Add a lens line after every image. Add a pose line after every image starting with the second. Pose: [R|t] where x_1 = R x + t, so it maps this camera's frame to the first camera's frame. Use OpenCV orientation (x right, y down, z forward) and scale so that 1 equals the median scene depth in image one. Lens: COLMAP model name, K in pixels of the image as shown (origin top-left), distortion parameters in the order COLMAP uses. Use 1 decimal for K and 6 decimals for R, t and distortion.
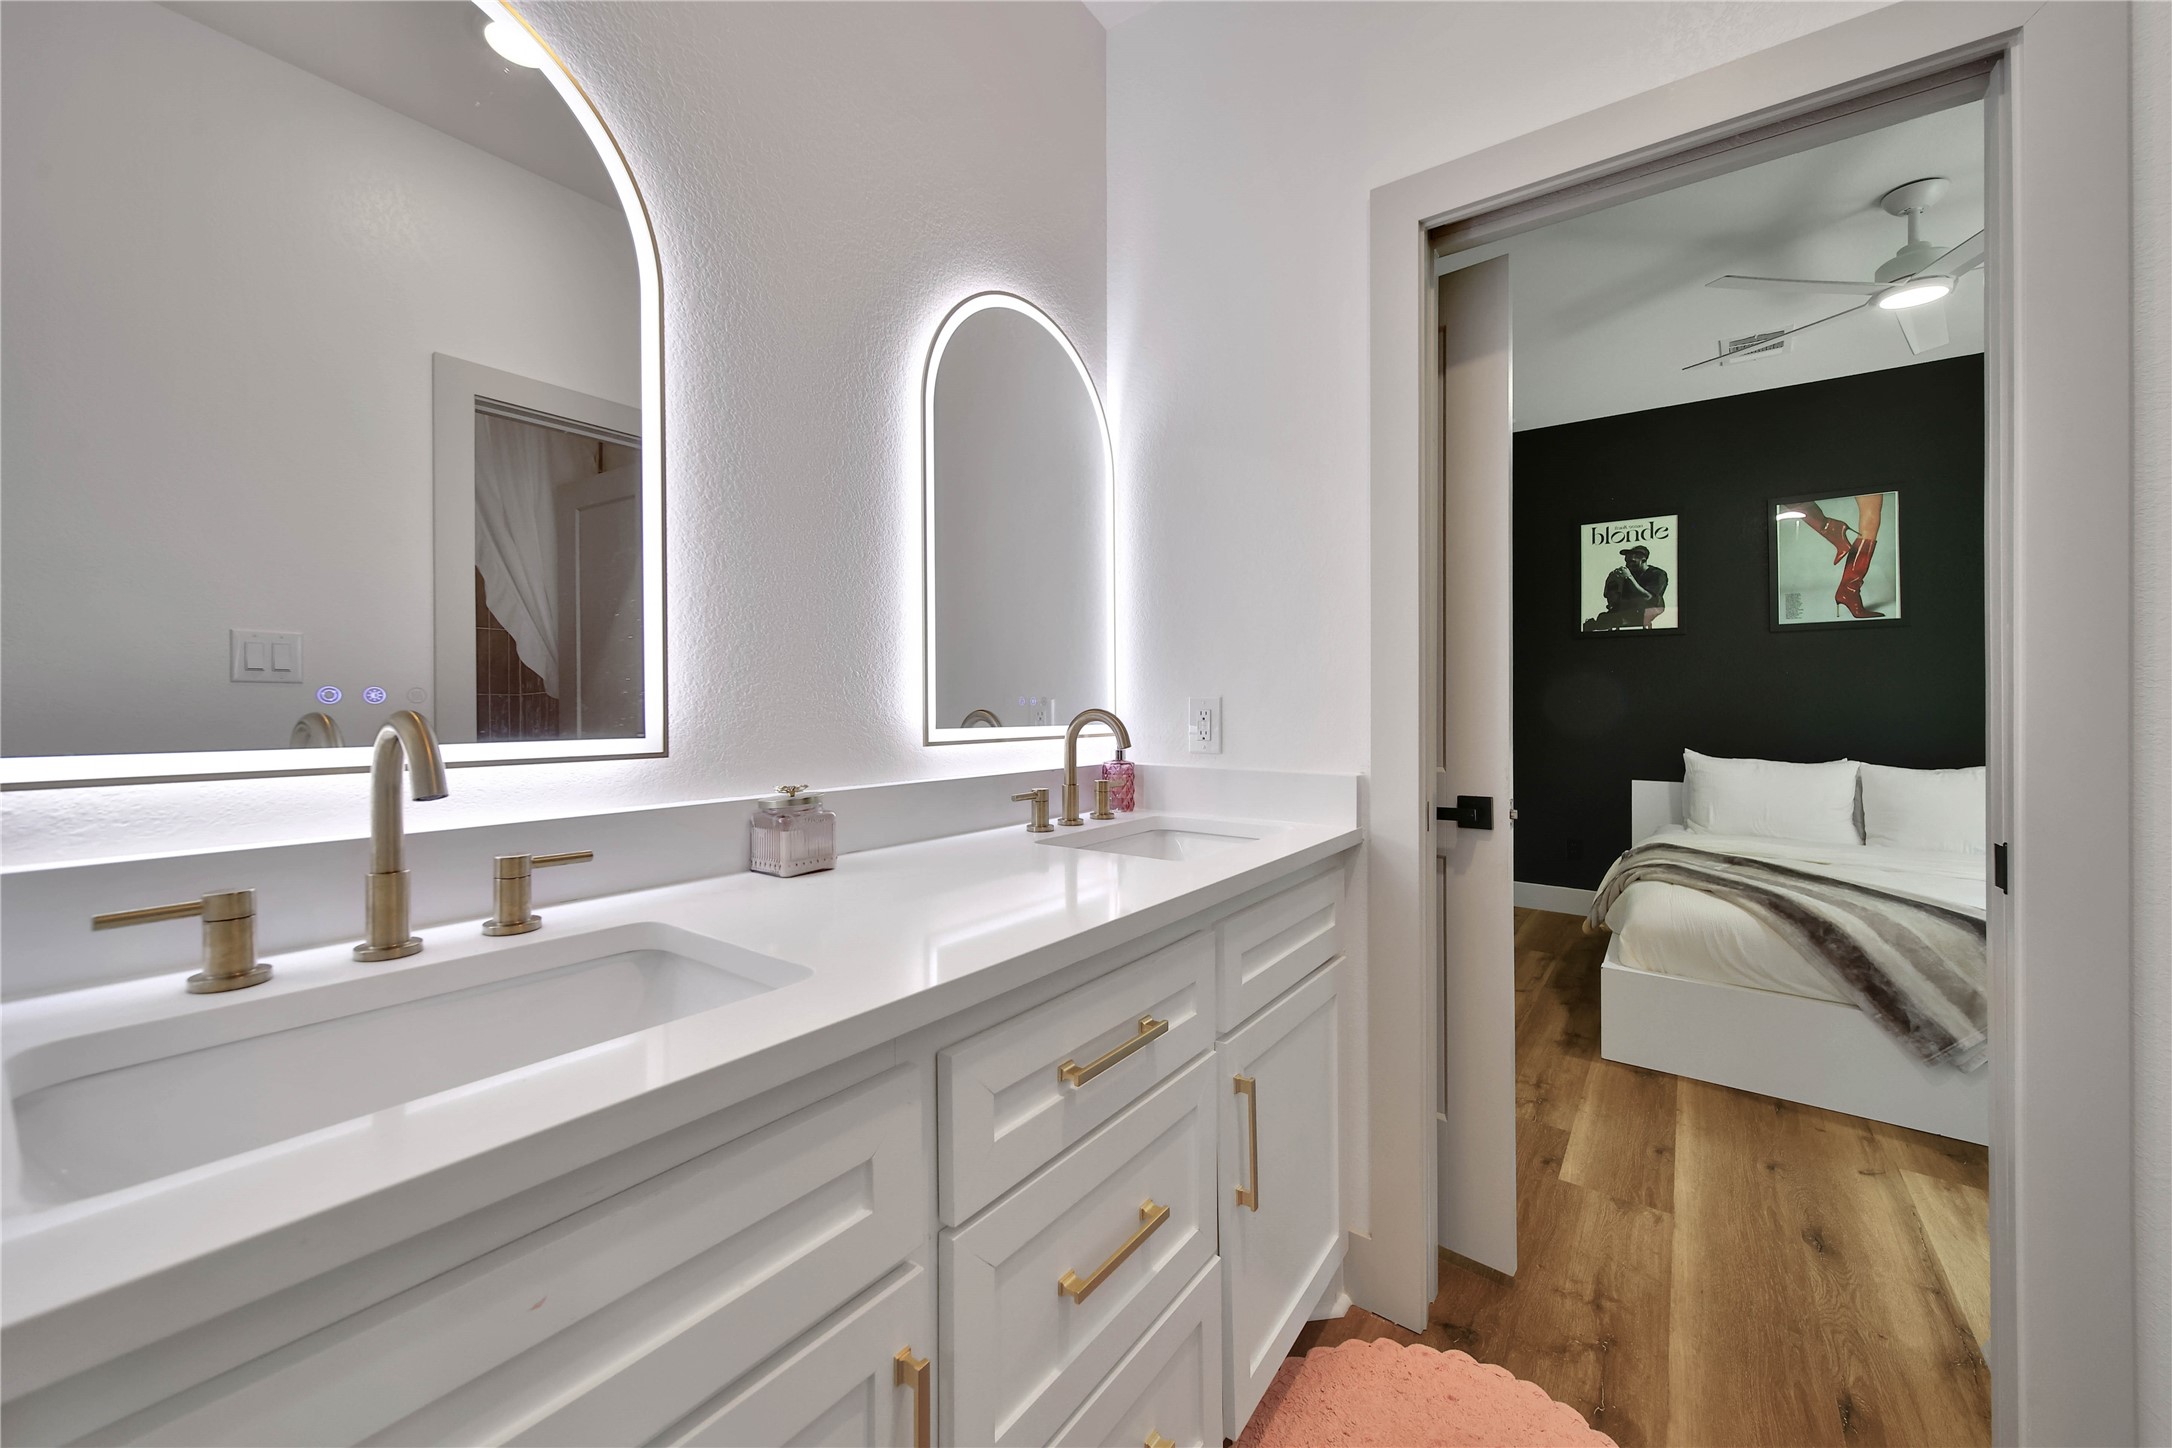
lens RADIAL K [[822.9, 0, 1083.8], [0, 822.9, 714.2], [0, 0, 1]] dist [-0.001285, -0.000303]
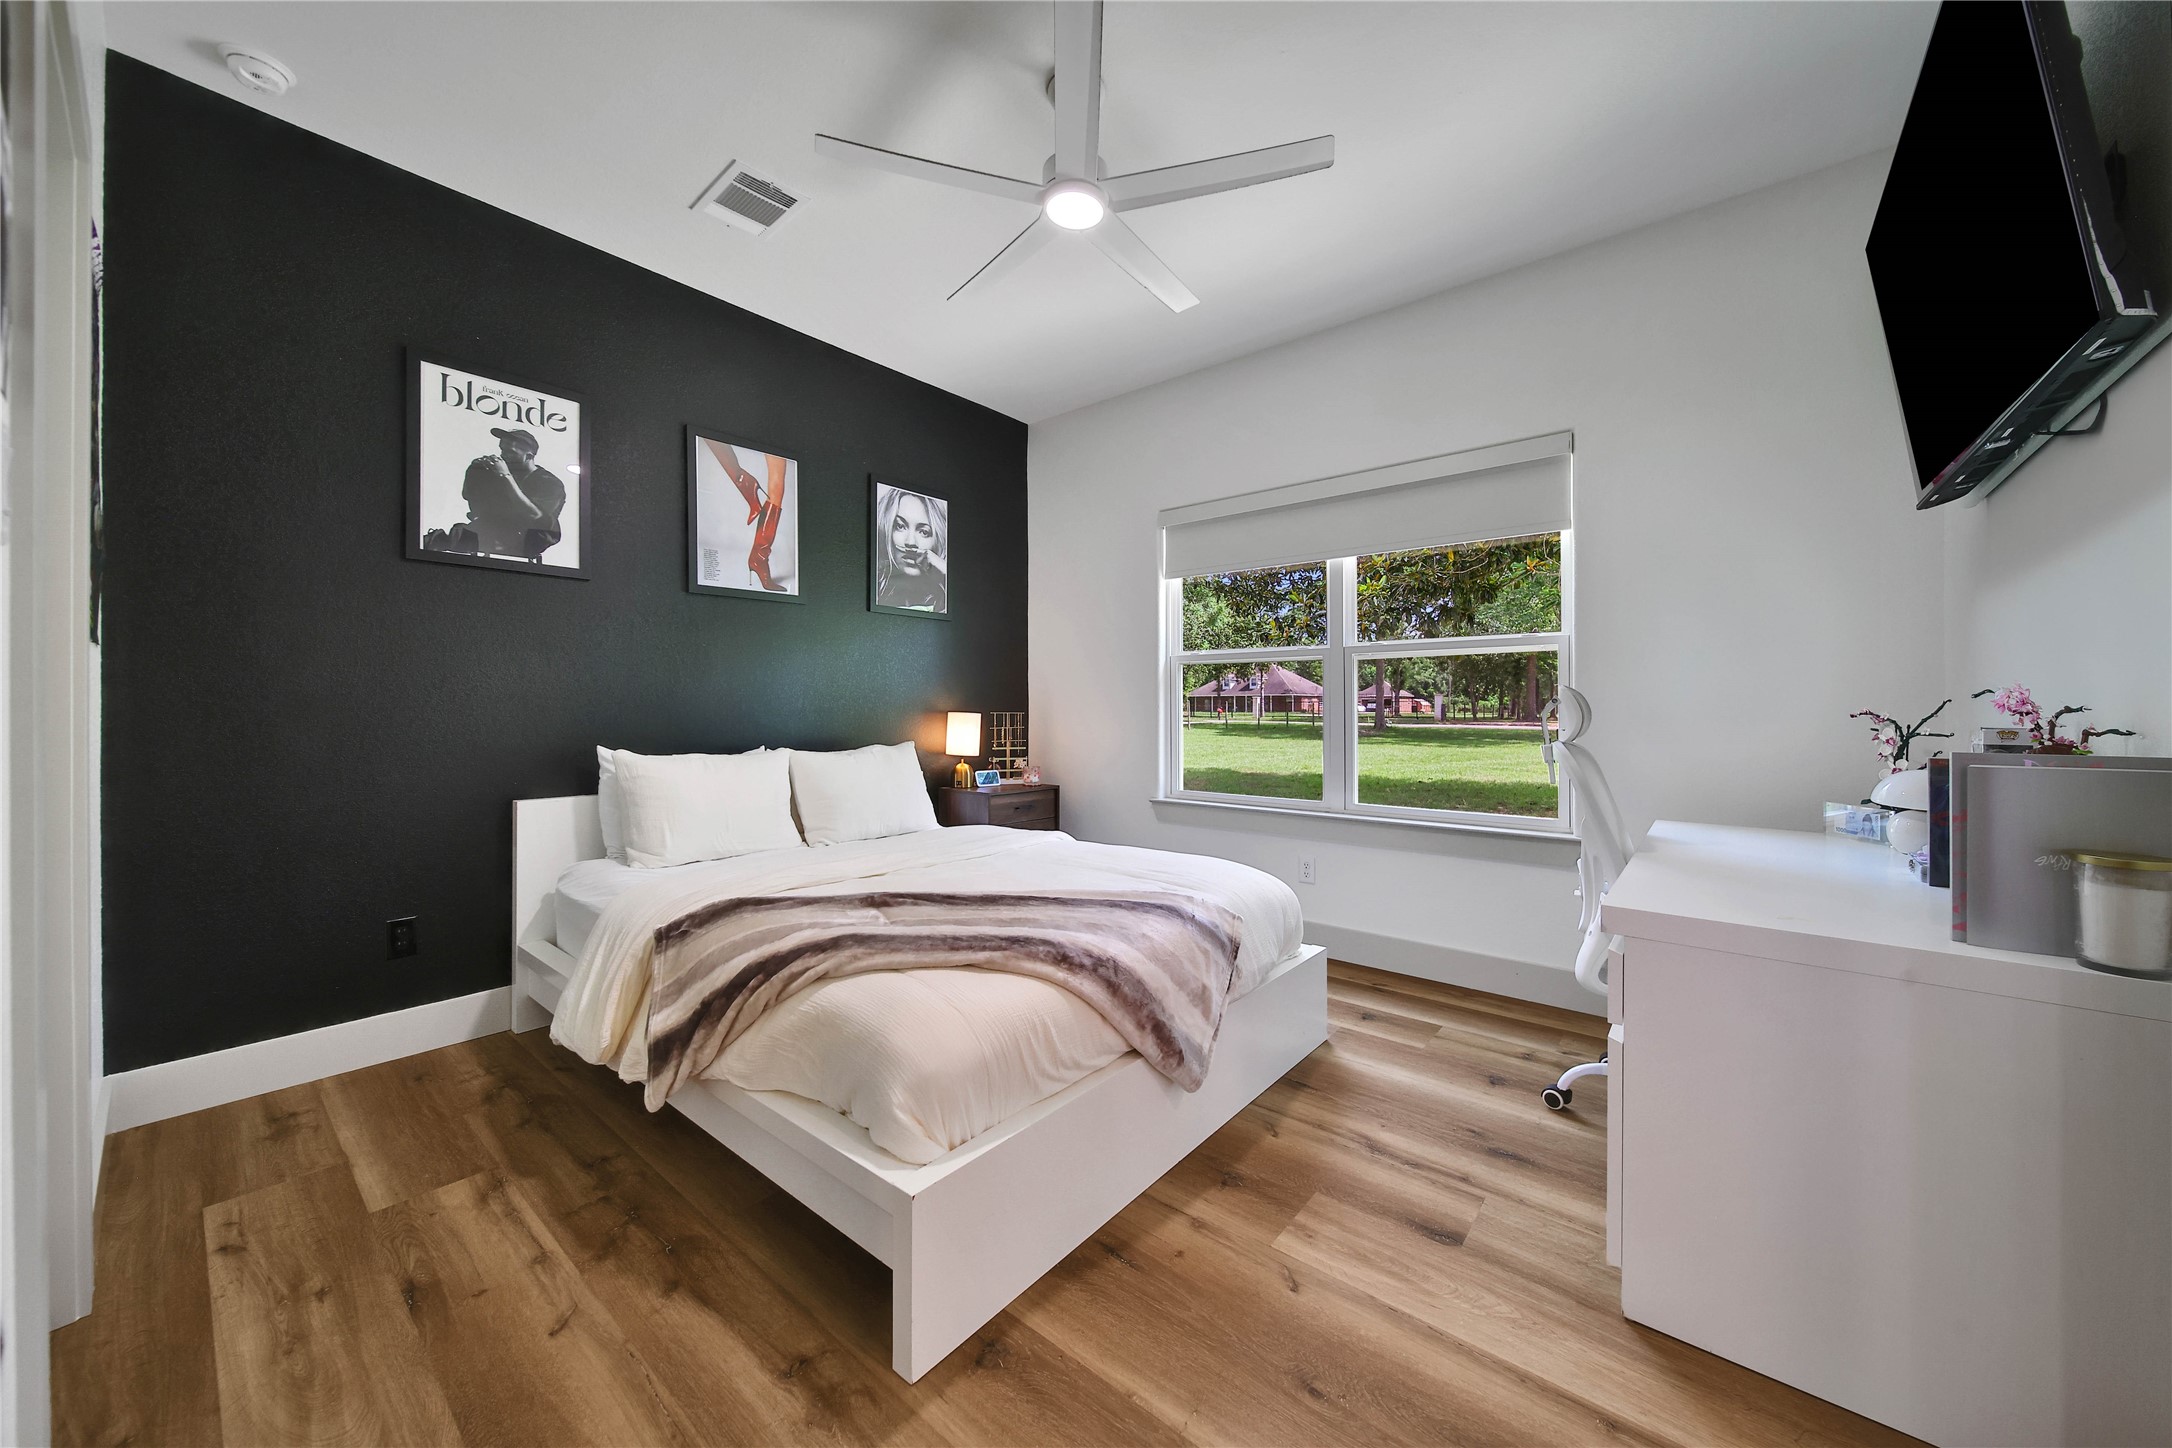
lens RADIAL K [[758.3, 0, 1088.4], [0, 758.3, 700.4], [0, 0, 1]] dist [-0.001789, -0.000181]
pose [[0.052260, 0.003821, 0.998626, 0.129552], [0.010458, 0.999936, -0.004373, 0.011940], [-0.998579, 0.010673, 0.052216, 0.601535]]
